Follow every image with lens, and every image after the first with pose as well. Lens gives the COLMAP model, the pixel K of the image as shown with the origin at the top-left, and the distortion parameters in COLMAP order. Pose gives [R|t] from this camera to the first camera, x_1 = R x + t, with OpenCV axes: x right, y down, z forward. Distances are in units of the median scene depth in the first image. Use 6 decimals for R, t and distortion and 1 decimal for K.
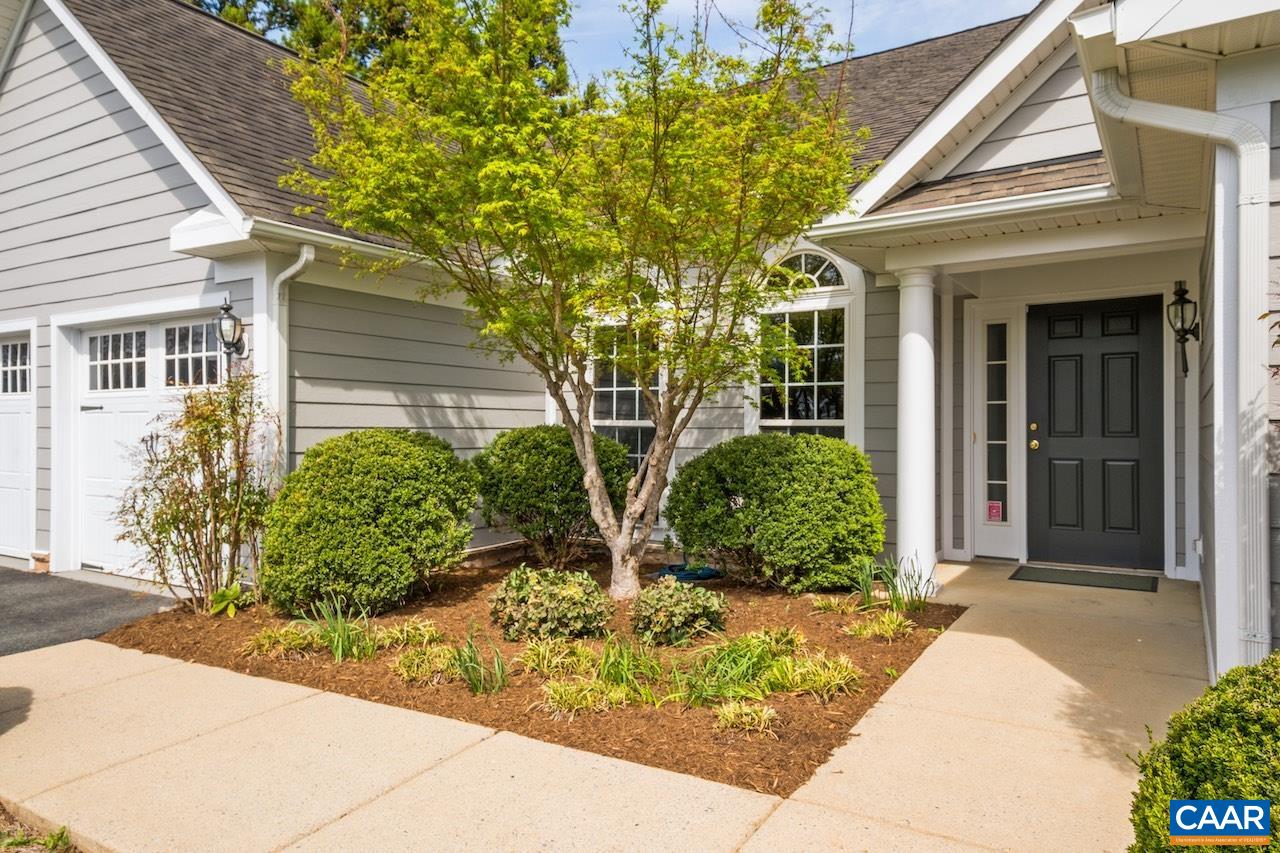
lens RADIAL K [[839.5, 0, 643.2], [0, 839.5, 419.9], [0, 0, 1]] dist [0.031191, 0.002536]
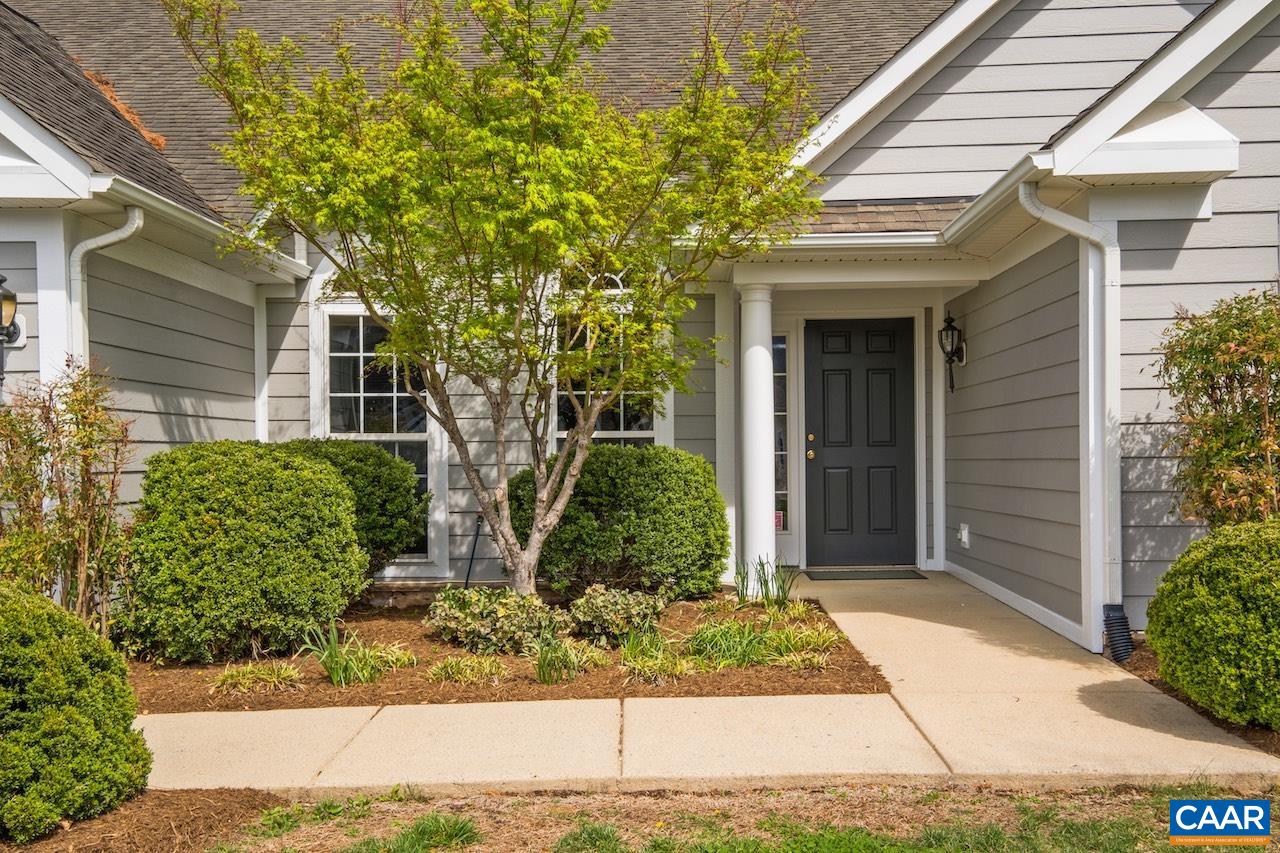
lens RADIAL K [[1305.0, 0, 647.9], [0, 1305.0, 439.6], [0, 0, 1]] dist [0.118295, 0.000000]
pose [[0.855035, -0.004309, 0.518552, -0.579249], [0.005446, 0.999985, -0.000671, 0.011544], [-0.518542, 0.003398, 0.855046, -0.287619]]
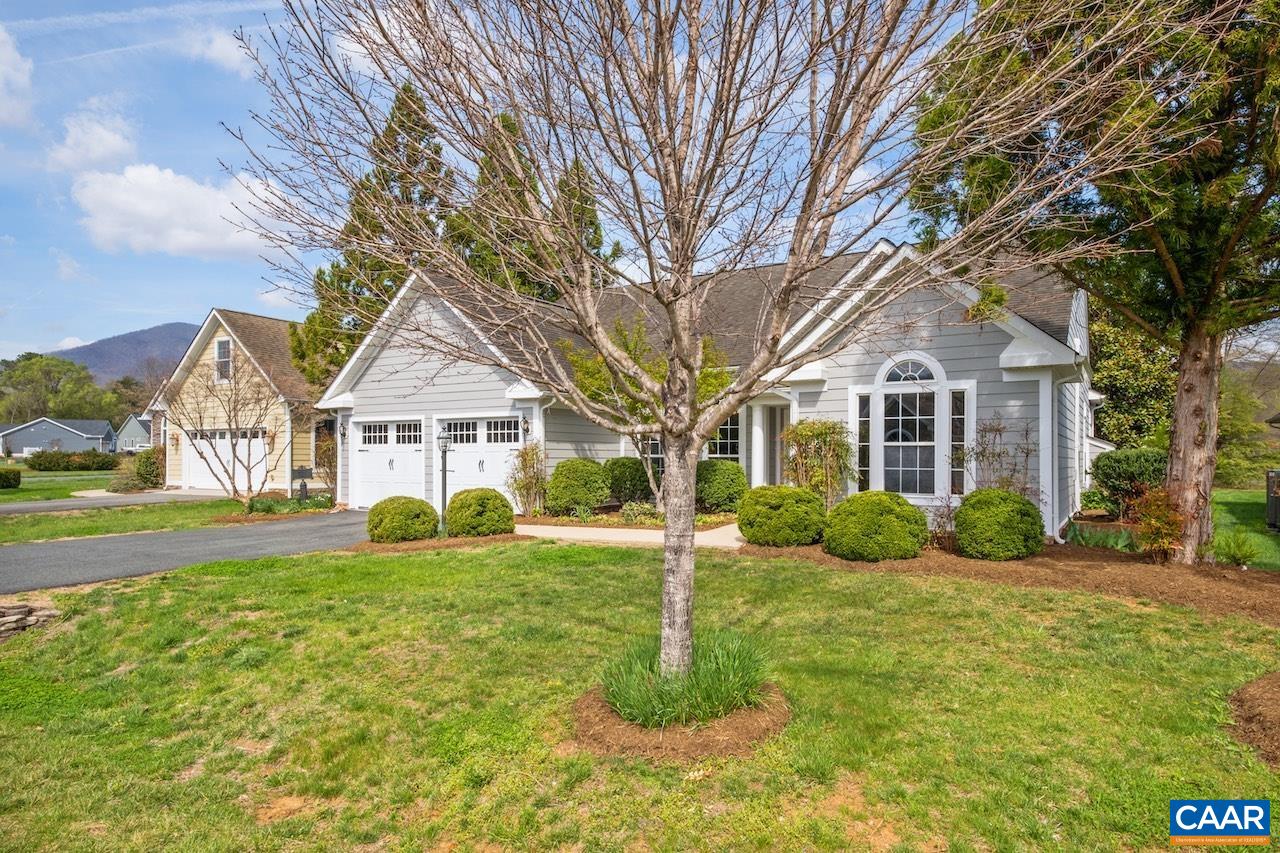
lens RADIAL K [[782.7, 0, 632.2], [0, 782.7, 438.7], [0, 0, 1]] dist [0.050601, -0.000282]
pose [[0.999998, -0.000559, -0.001935, -0.104448], [0.000532, 0.999903, -0.013939, -0.018550], [0.001942, 0.013938, 0.999901, -1.627480]]
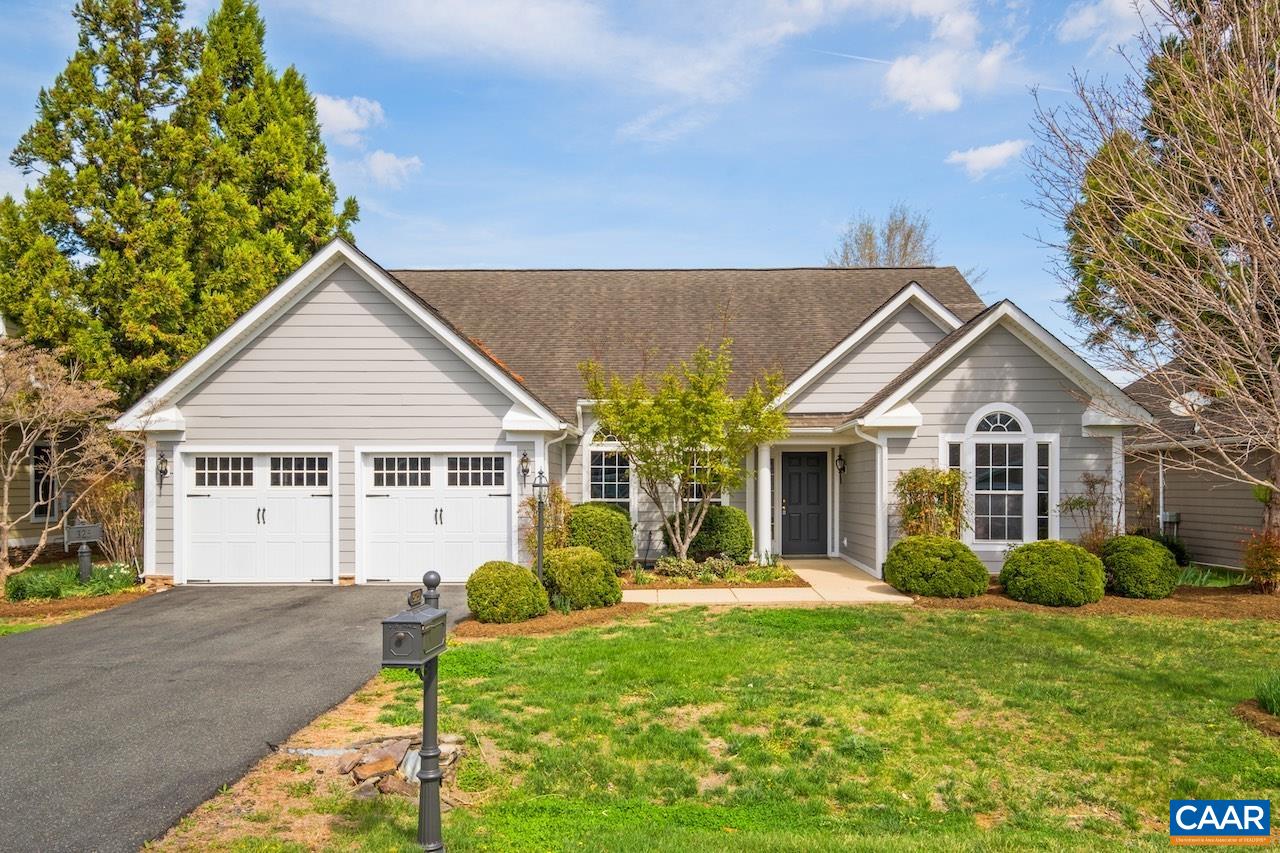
lens RADIAL K [[1054.0, 0, 641.6], [0, 1054.0, 458.1], [0, 0, 1]] dist [0.080842, 0.001131]
pose [[0.854086, 0.010597, 0.520024, -1.618645], [-0.003759, 0.999892, -0.014201, -0.077903], [-0.520118, 0.010174, 0.854034, -1.536840]]
